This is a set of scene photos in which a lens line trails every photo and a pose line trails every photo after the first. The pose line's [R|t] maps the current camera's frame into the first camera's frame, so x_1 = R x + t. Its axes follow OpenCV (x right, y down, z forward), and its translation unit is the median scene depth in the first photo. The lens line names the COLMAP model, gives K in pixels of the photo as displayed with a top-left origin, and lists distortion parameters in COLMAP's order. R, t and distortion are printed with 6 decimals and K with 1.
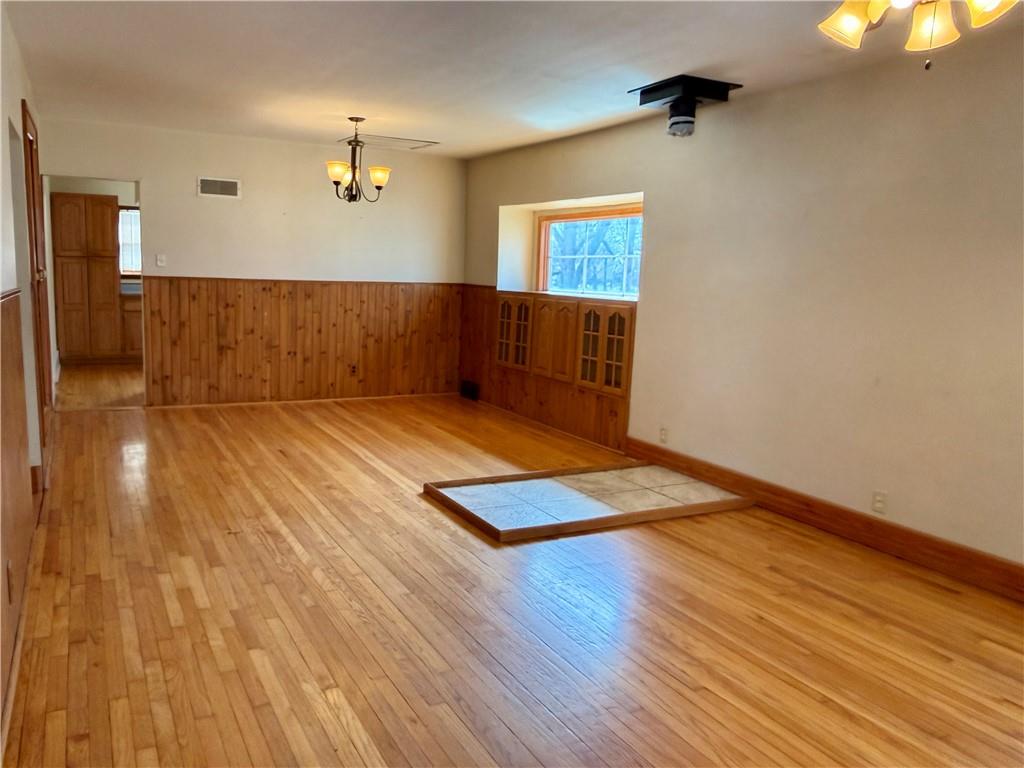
lens RADIAL K [[738.2, 0, 436.9], [0, 738.2, 385.5], [0, 0, 1]] dist [0.000054, 0.003332]
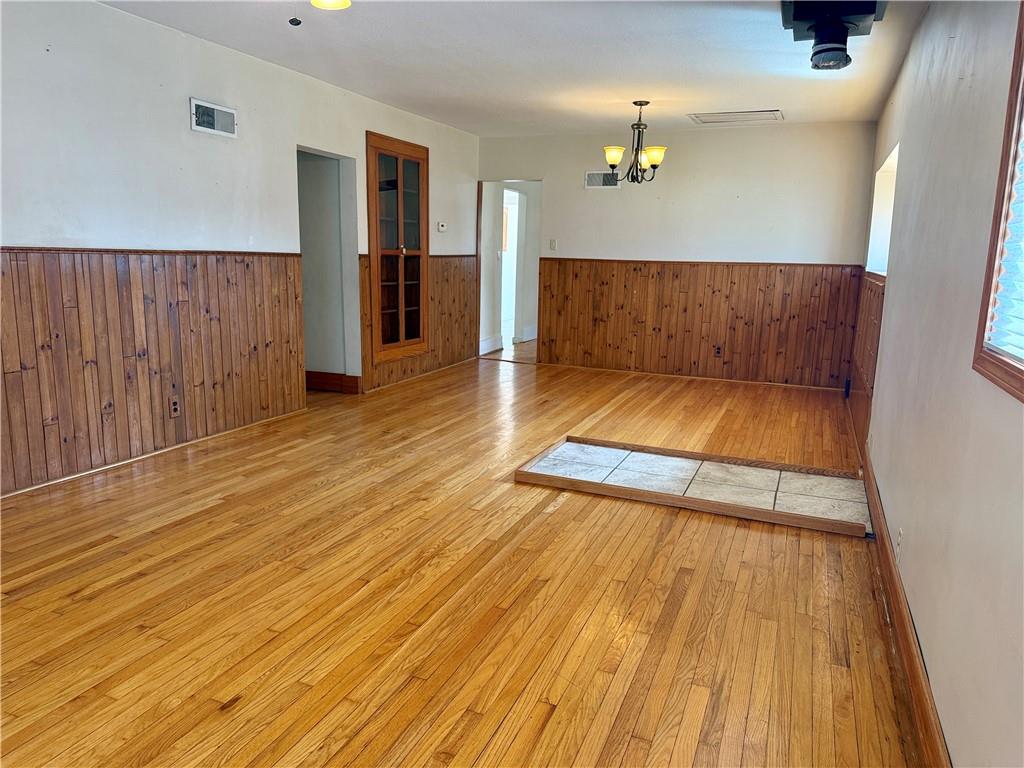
lens RADIAL K [[723.4, 0, 512.8], [0, 723.4, 393.8], [0, 0, 1]] dist [0.059162, -0.074587]
pose [[0.670564, 0.126911, -0.730916, 0.475643], [-0.116804, 0.991031, 0.064916, 0.005875], [0.732599, 0.041843, 0.679373, 0.135825]]
